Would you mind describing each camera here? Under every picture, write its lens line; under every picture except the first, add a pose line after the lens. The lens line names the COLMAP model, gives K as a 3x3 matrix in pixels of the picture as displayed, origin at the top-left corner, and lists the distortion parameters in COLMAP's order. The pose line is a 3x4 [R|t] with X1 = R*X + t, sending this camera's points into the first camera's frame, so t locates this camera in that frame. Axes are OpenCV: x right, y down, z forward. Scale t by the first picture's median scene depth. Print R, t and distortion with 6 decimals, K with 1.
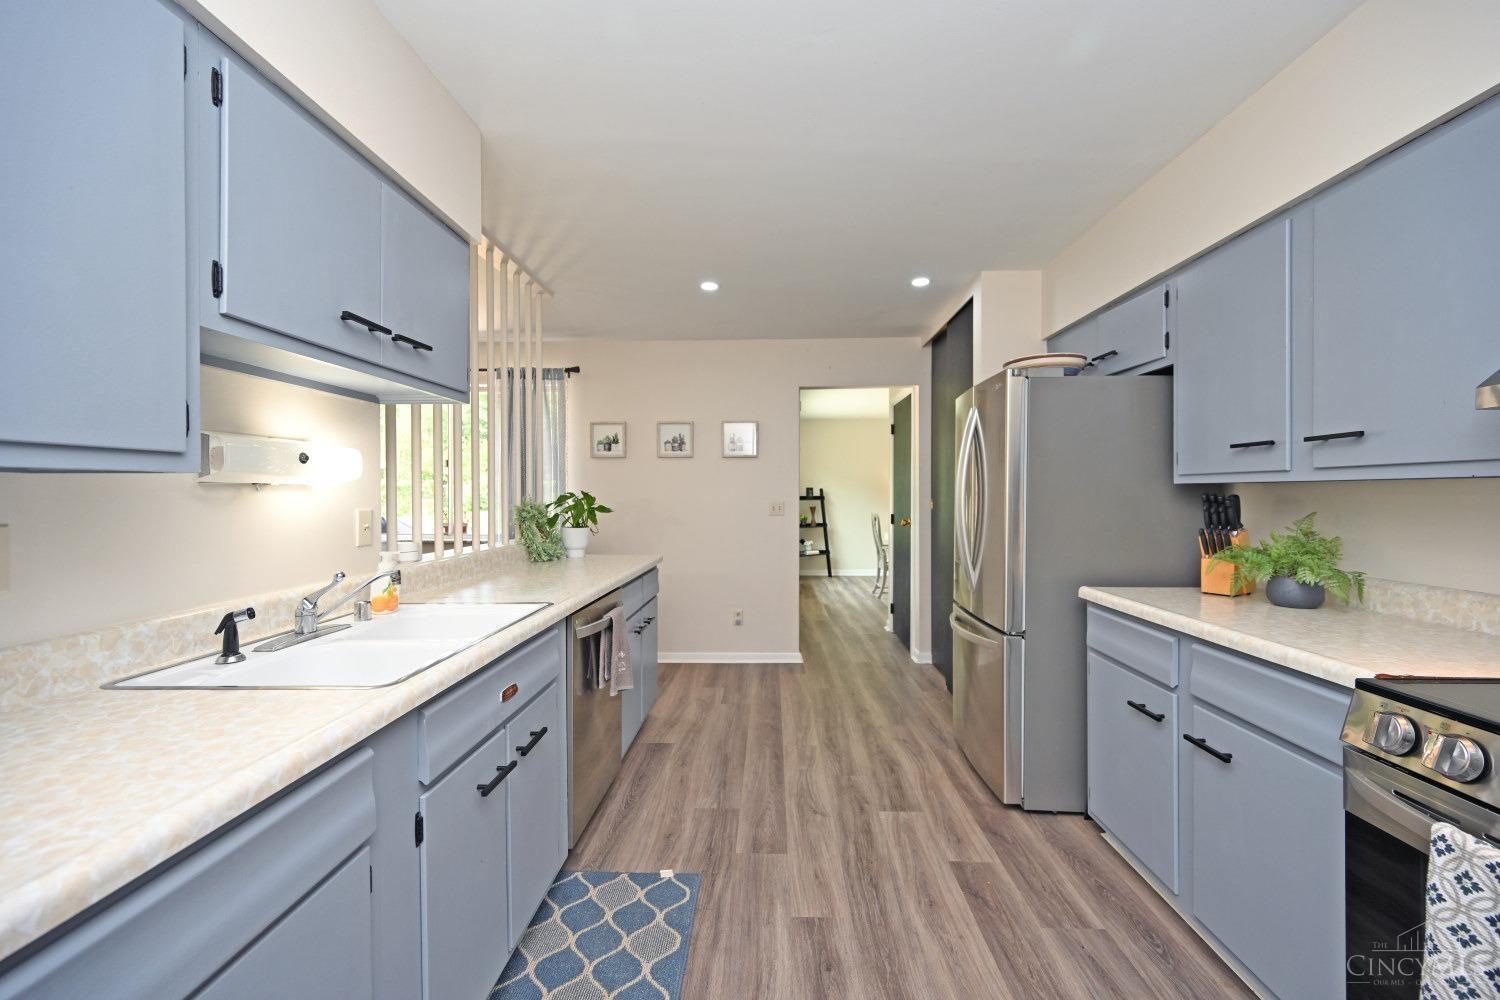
lens RADIAL K [[597.0, 0, 750.0], [0, 597.0, 500.0], [0, 0, 1]] dist [-0.001230, -0.000018]
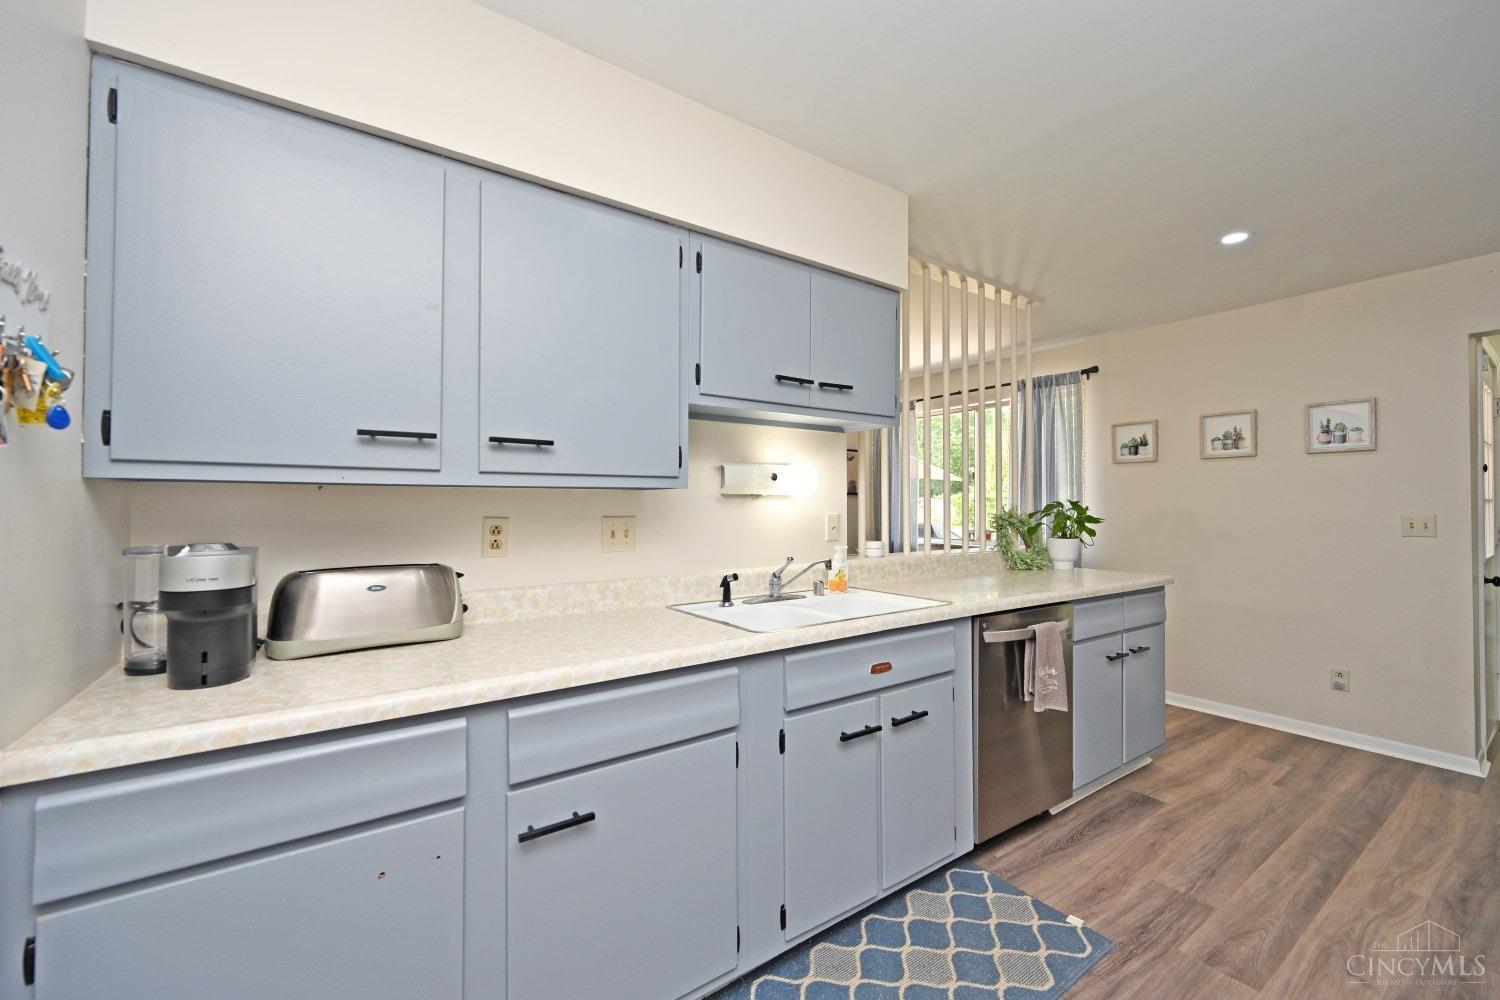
lens RADIAL K [[589.6, 0, 750.0], [0, 589.6, 500.0], [0, 0, 1]] dist [0.000157, 0.000107]
pose [[0.606257, -0.004471, -0.795256, 0.236109], [-0.010281, 0.999857, -0.013458, 0.004086], [0.795202, 0.016335, 0.606124, 0.047113]]
